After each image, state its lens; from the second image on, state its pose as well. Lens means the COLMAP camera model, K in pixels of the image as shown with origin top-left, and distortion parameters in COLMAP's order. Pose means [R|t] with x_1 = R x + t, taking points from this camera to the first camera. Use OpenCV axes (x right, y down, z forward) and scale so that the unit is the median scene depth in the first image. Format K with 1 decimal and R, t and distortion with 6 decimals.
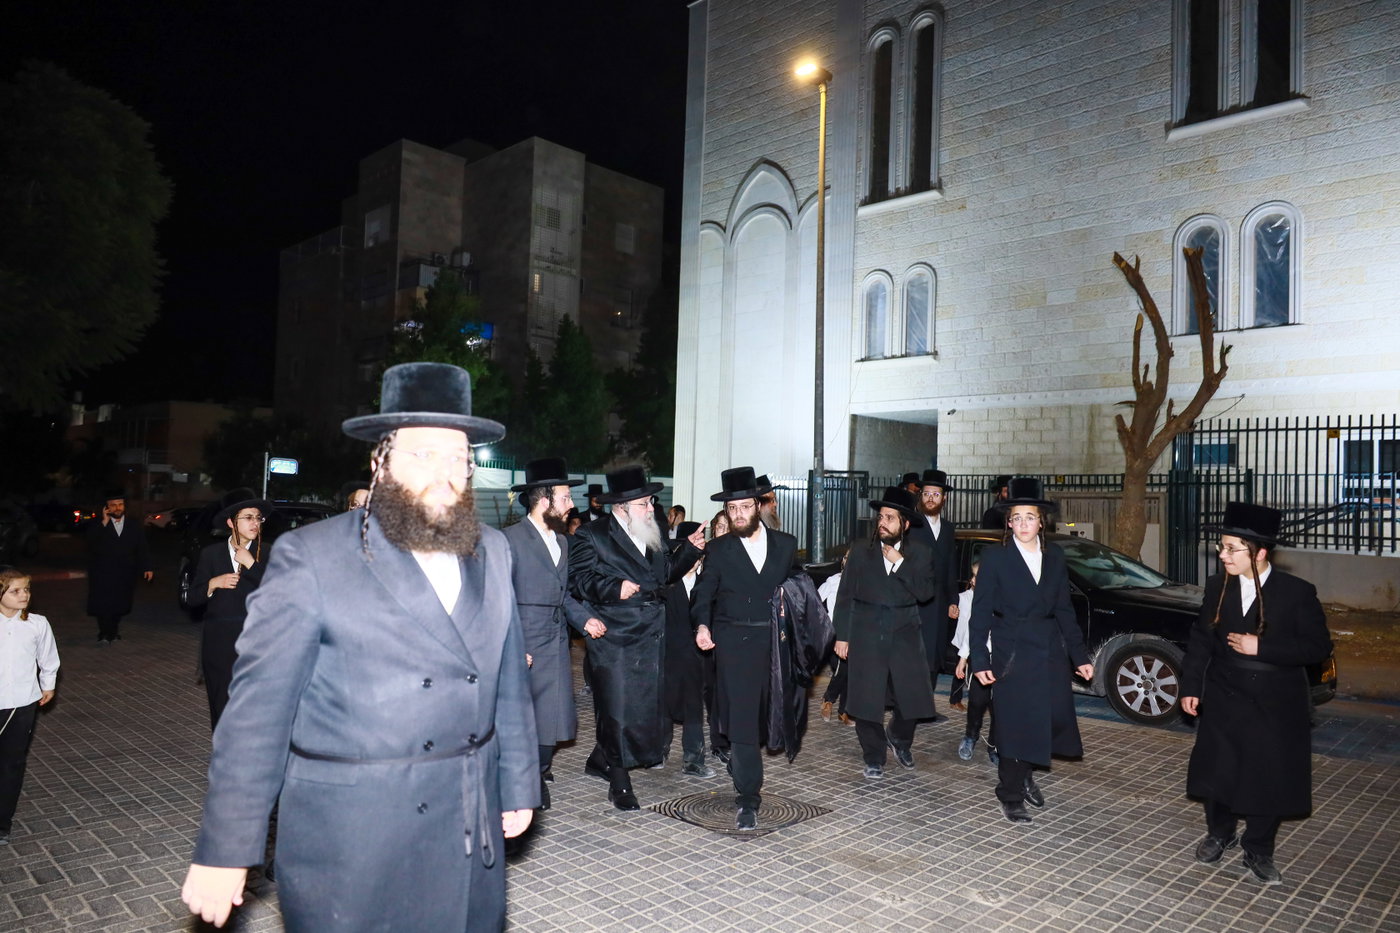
lens RADIAL K [[940.7, 0, 692.5], [0, 940.7, 465.4], [0, 0, 1]] dist [-0.007361, 0.006251]
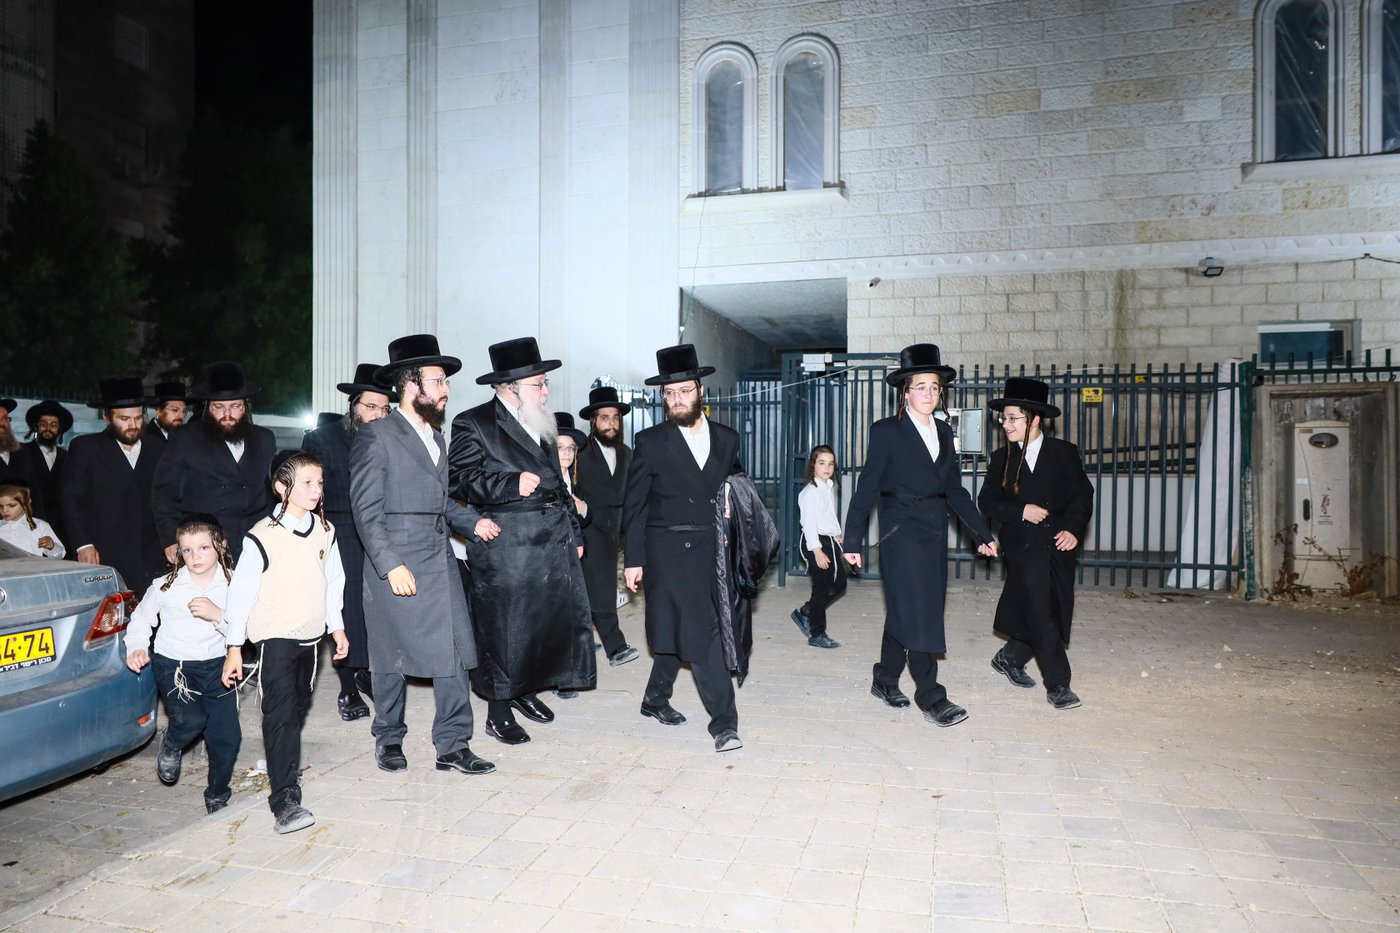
lens RADIAL K [[940.7, 0, 691.7], [0, 940.7, 462.2], [0, 0, 1]] dist [-0.007361, 0.006251]
pose [[0.870781, -0.028111, 0.490867, -0.077518], [0.005235, 0.998838, 0.047916, 0.017863], [-0.491643, -0.039154, 0.869916, 0.314033]]
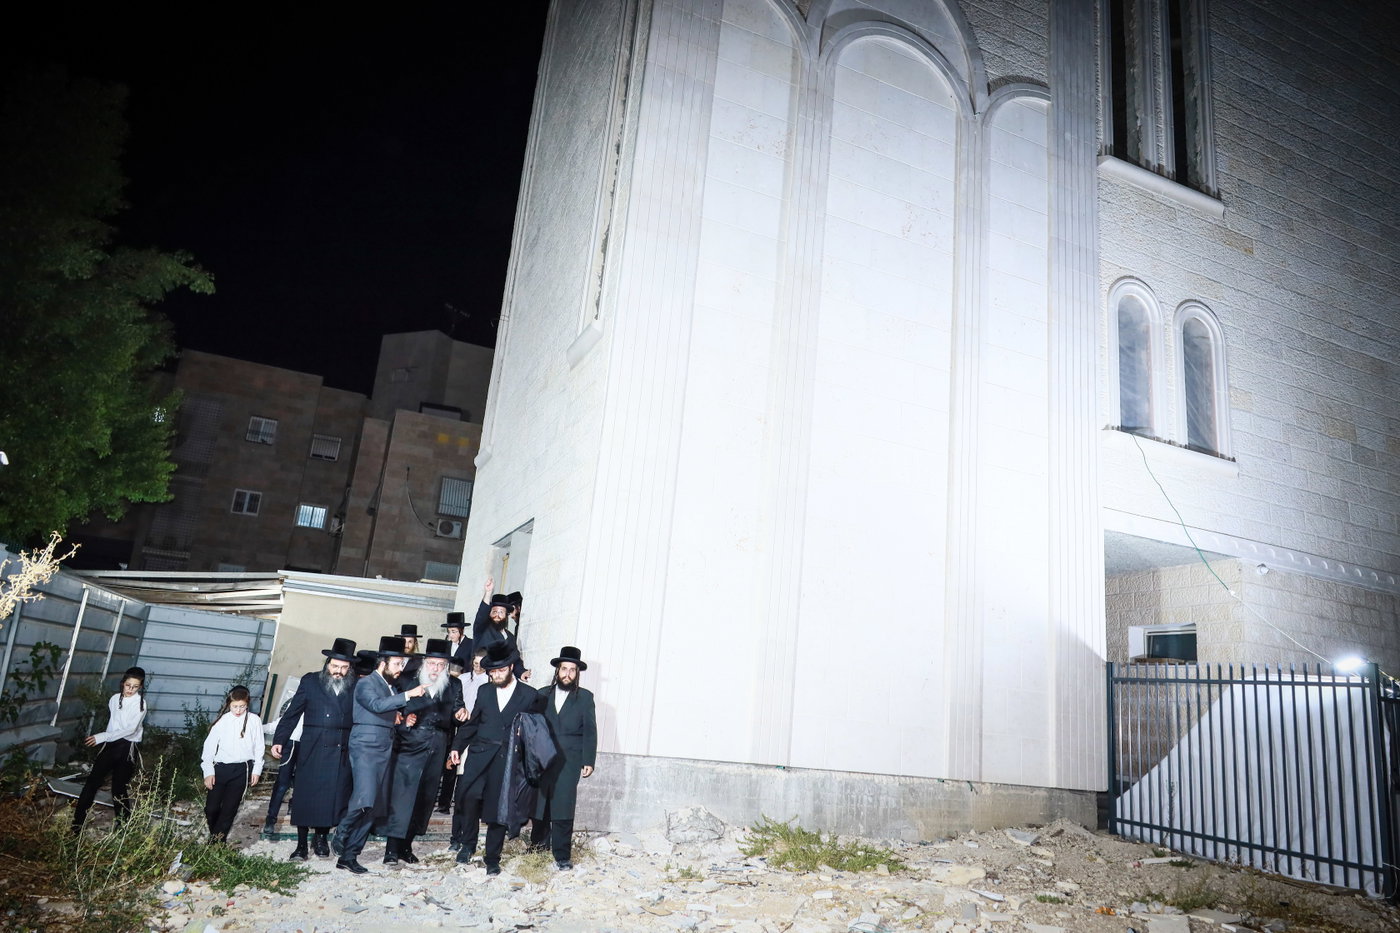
lens RADIAL K [[940.7, 0, 702.3], [0, 940.7, 462.0], [0, 0, 1]] dist [-0.007361, 0.006251]
pose [[0.369790, 0.227655, 0.900793, -0.239951], [-0.139472, 0.972133, -0.188429, 0.023422], [-0.918587, -0.055956, 0.391237, 0.655622]]
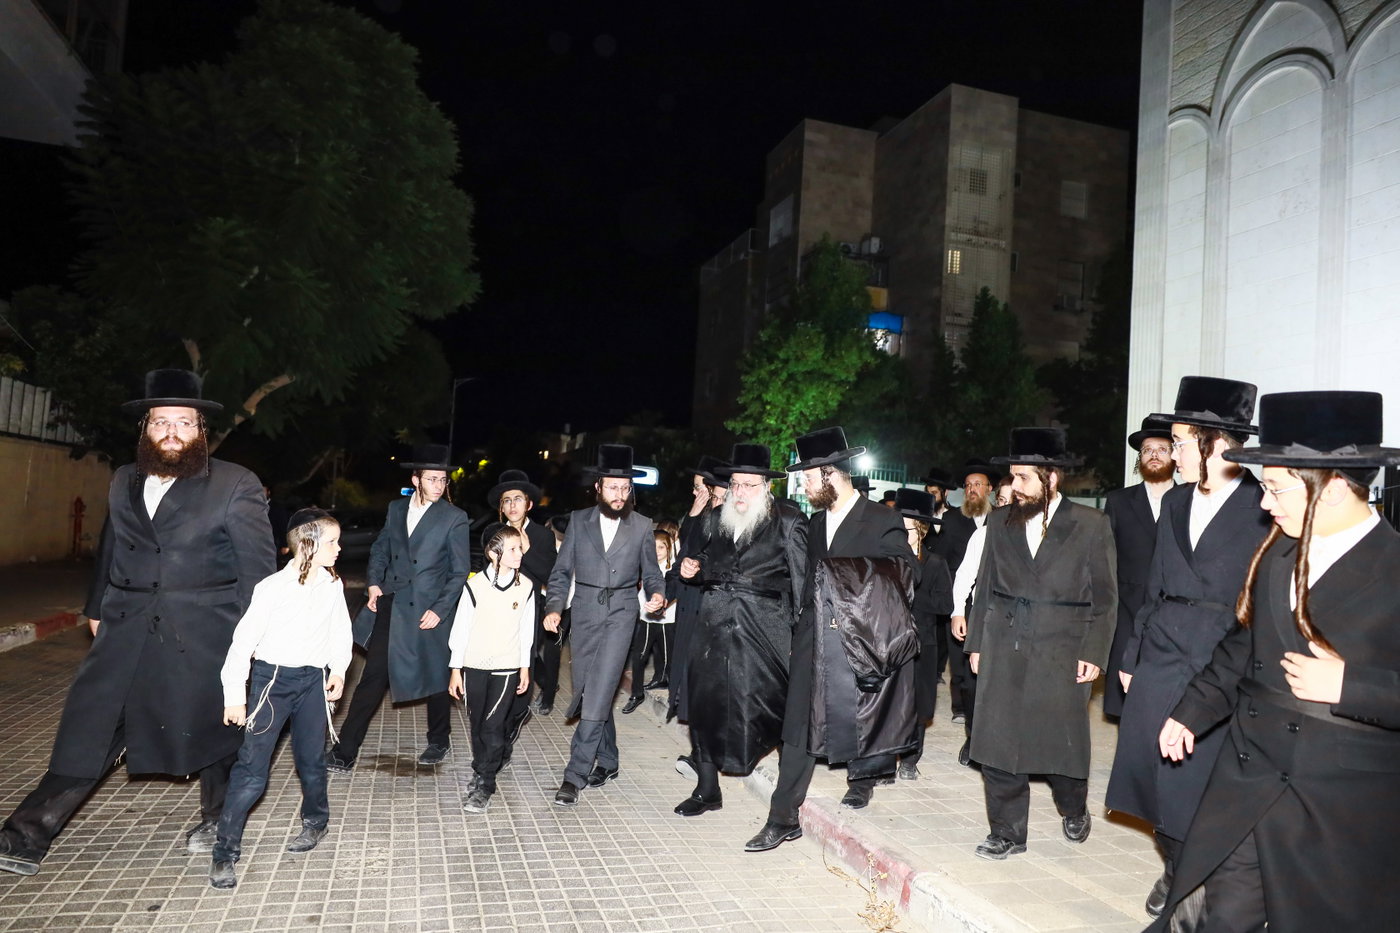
lens RADIAL K [[940.7, 0, 692.4], [0, 940.7, 467.4], [0, 0, 1]] dist [-0.007361, 0.006251]
pose [[0.885204, -0.001387, -0.465201, 0.014856], [-0.013955, 0.999466, -0.029533, 0.015257], [0.464993, 0.032634, 0.884712, 0.199674]]
